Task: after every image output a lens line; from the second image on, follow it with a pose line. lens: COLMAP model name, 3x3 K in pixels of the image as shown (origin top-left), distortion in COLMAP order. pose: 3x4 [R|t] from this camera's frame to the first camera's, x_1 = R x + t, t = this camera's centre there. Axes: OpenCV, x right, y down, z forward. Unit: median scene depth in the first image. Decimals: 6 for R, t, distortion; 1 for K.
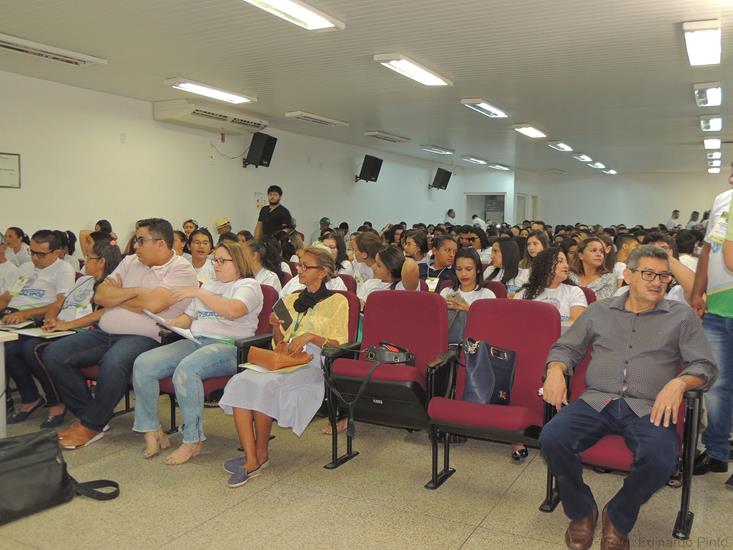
lens RADIAL K [[685.3, 0, 379.3], [0, 685.3, 288.2], [0, 0, 1]] dist [-0.041426, 0.000000]
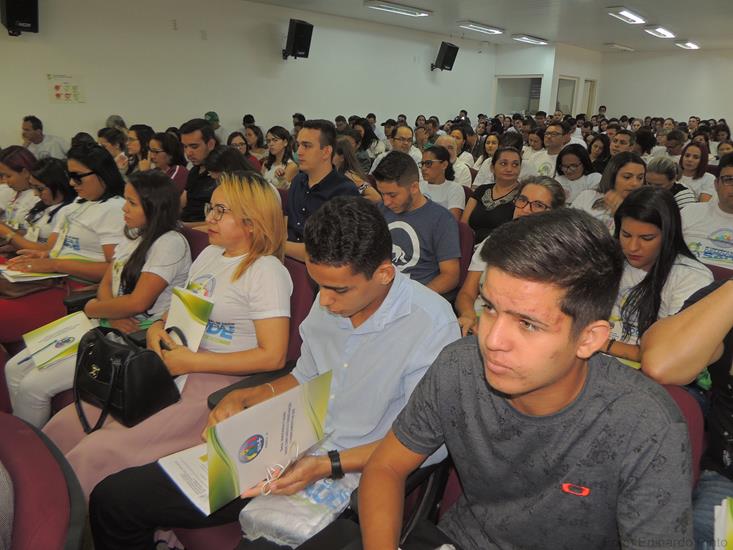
lens RADIAL K [[519.3, 0, 385.7], [0, 519.3, 252.9], [0, 0, 1]] dist [-0.043298, -0.005766]
pose [[0.969625, 0.056989, -0.237866, 0.241777], [-0.015413, 0.984781, 0.173113, -0.050836], [0.244112, -0.164189, 0.955747, 0.502690]]
